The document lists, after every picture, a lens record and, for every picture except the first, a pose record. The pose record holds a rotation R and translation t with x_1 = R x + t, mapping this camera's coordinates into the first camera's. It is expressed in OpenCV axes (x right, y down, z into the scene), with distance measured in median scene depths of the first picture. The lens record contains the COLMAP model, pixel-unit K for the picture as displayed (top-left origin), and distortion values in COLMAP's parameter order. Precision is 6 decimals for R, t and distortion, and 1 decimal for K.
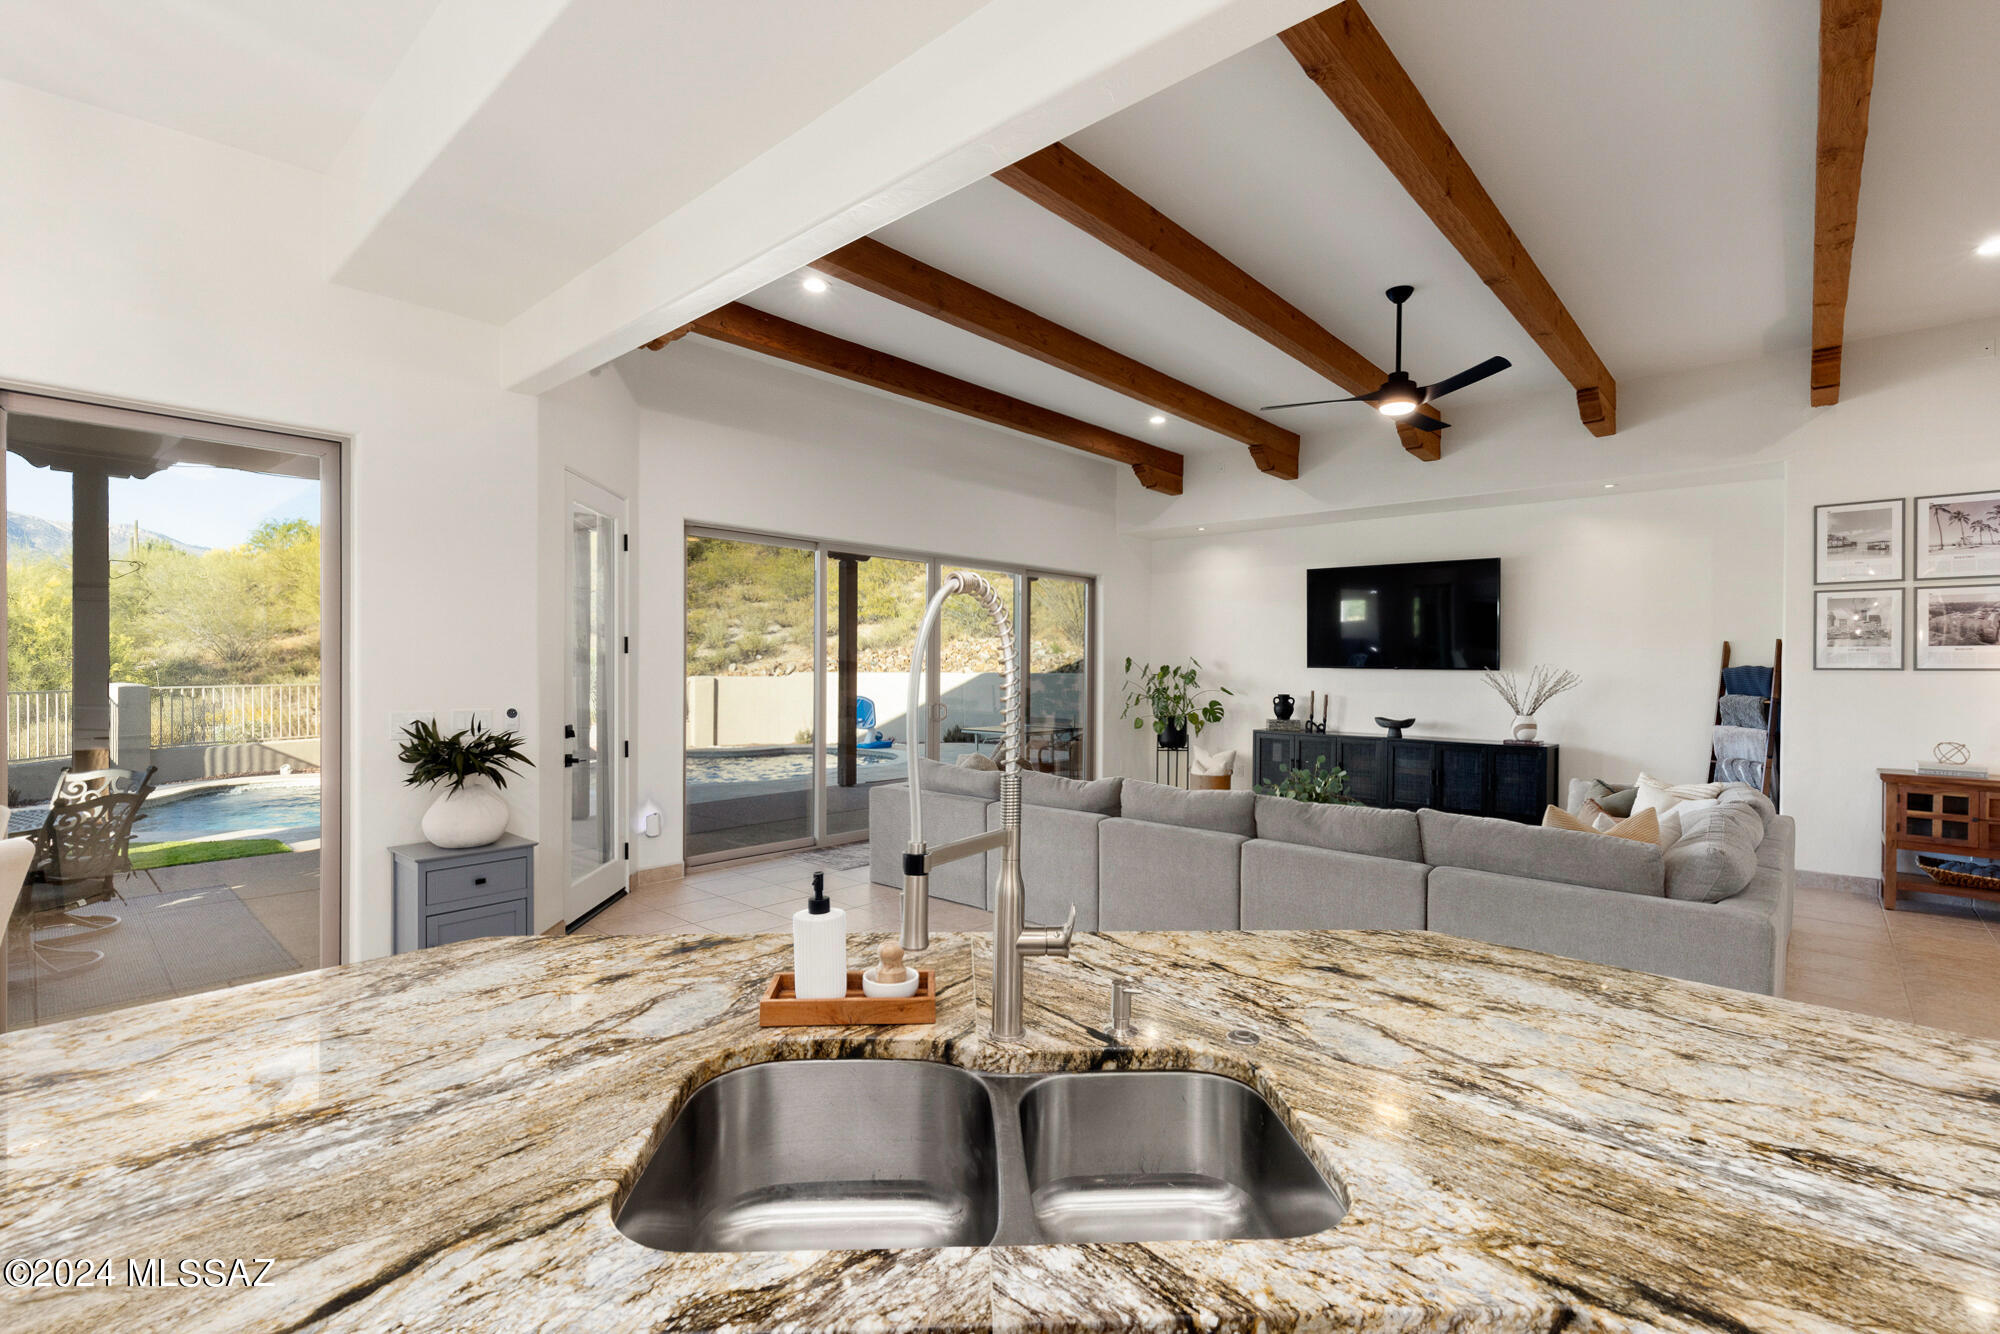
lens RADIAL K [[891.4, 0, 993.0], [0, 891.4, 666.4], [0, 0, 1]] dist [0.001376, -0.000069]
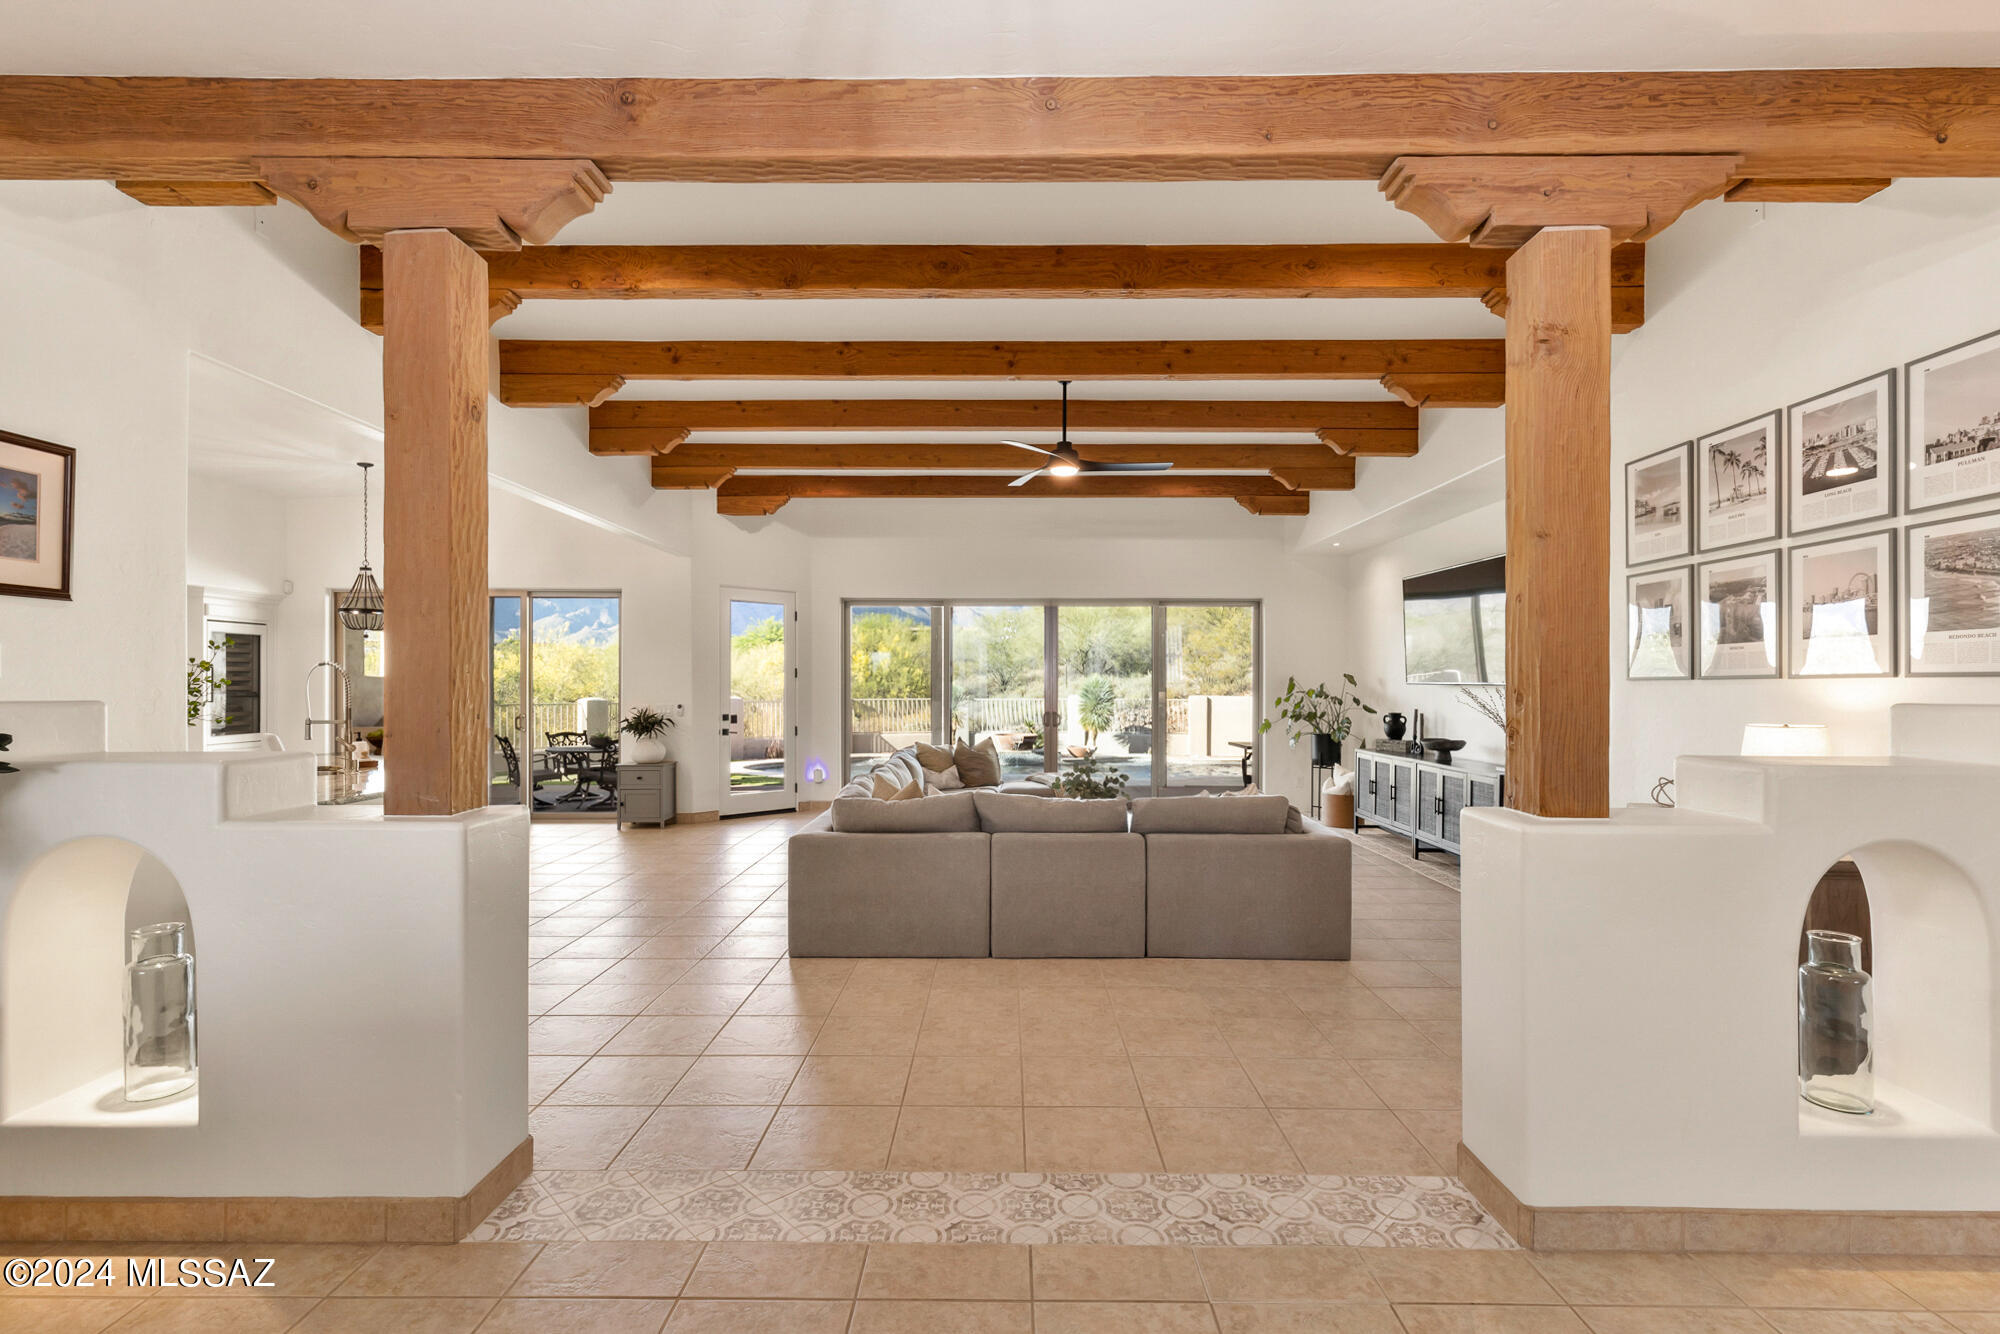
lens RADIAL K [[891.4, 0, 993.0], [0, 891.4, 666.4], [0, 0, 1]] dist [0.001376, -0.000069]
pose [[0.669354, -0.021386, -0.742635, 0.887269], [0.001463, 0.999622, -0.027468, 0.009917], [0.742942, 0.017300, 0.669132, 0.073837]]
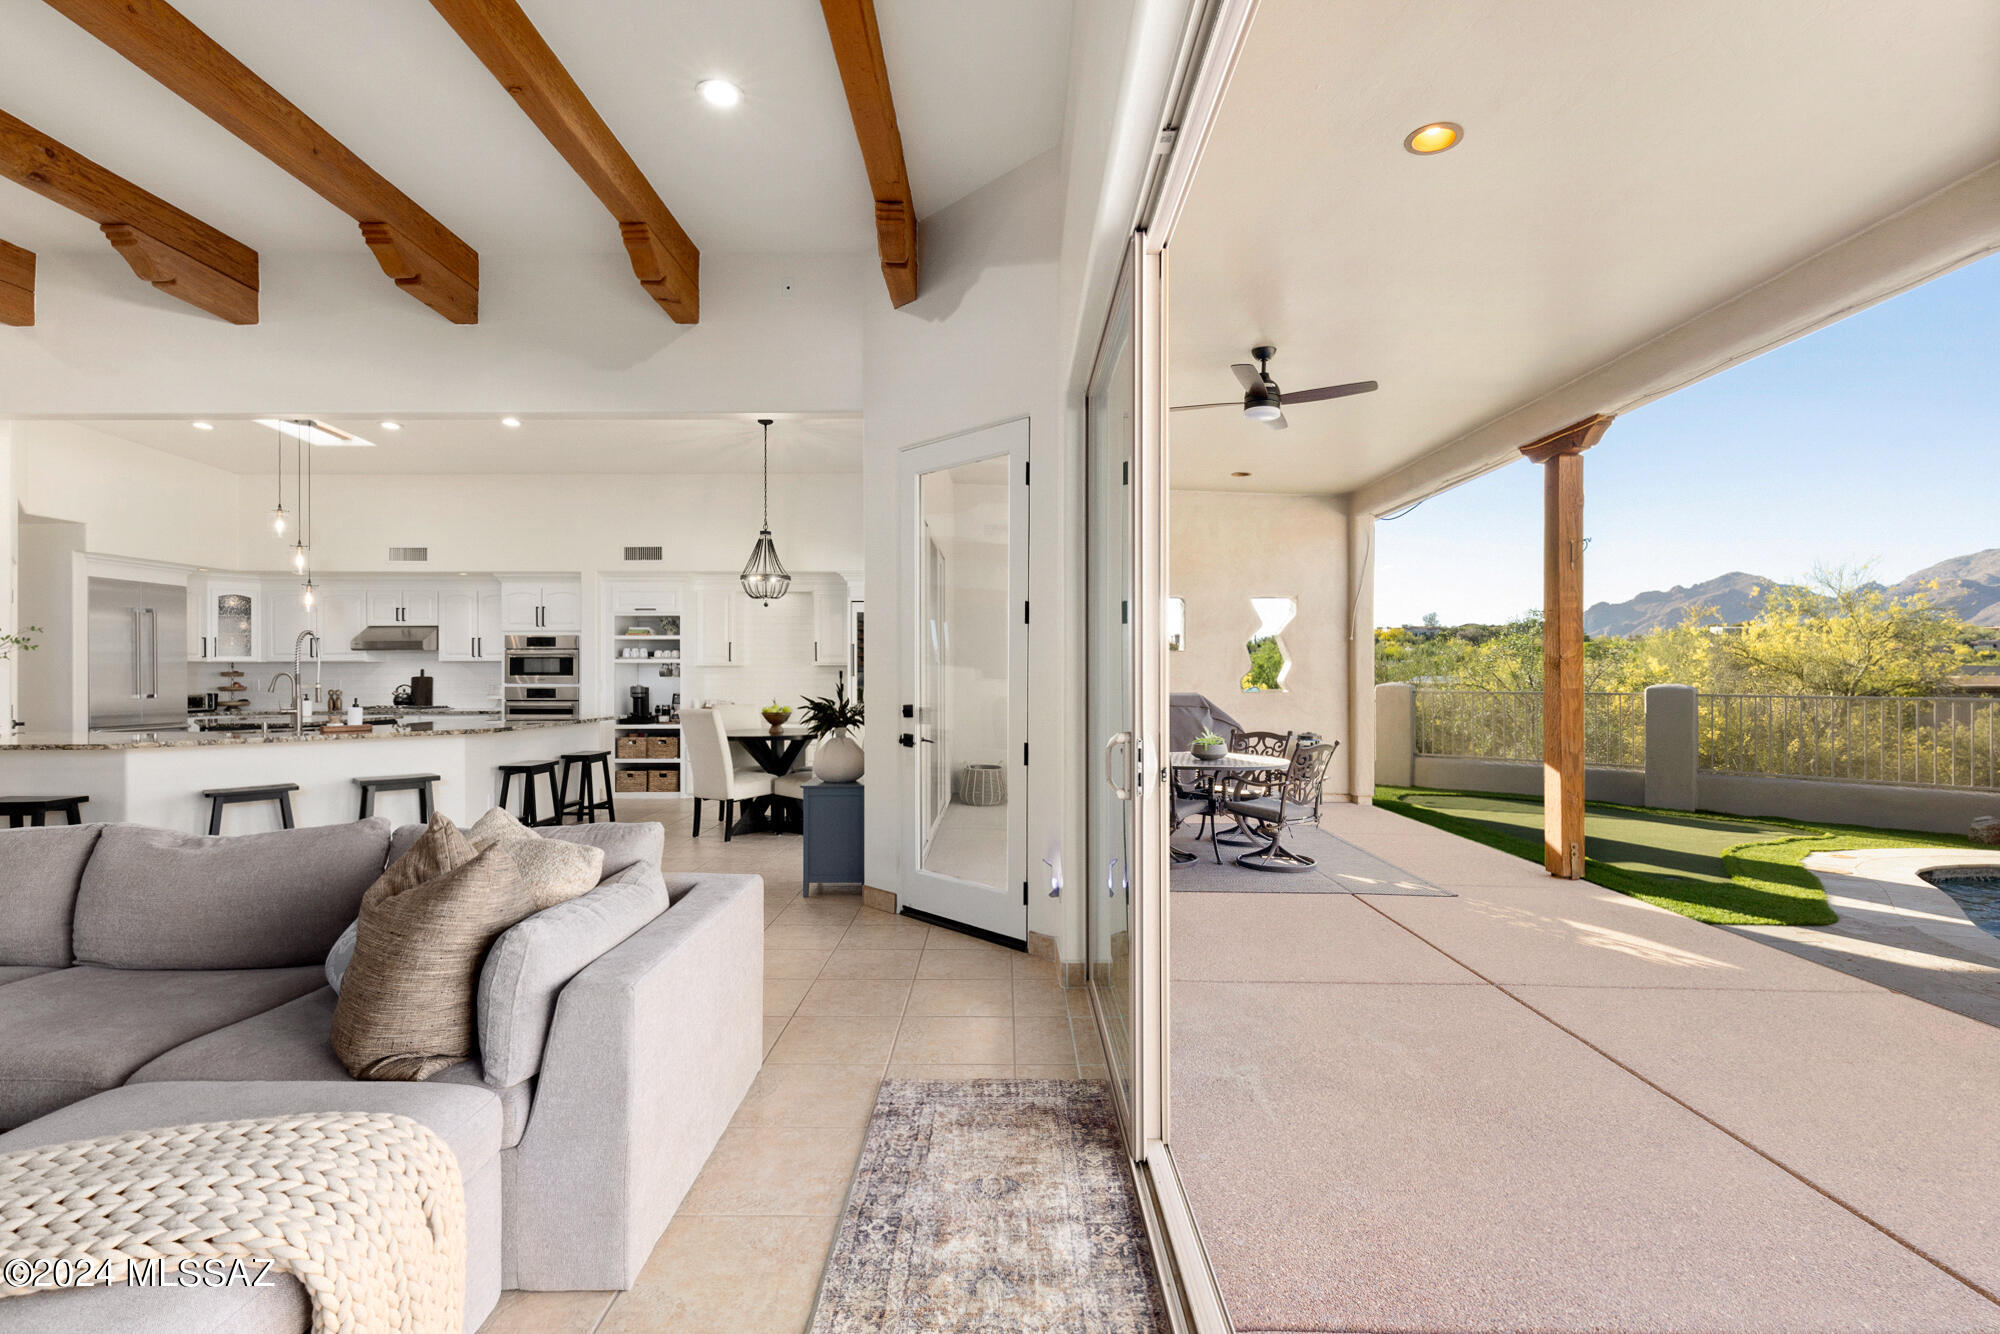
lens RADIAL K [[899.0, 0, 1000.0], [0, 899.0, 667.0], [0, 0, 1]] dist [-0.000620, -0.000210]
pose [[-0.740024, -0.011450, -0.672482, 0.074401], [-0.005548, 0.999925, -0.010920, 0.022101], [0.672557, -0.004350, -0.740032, 1.146701]]
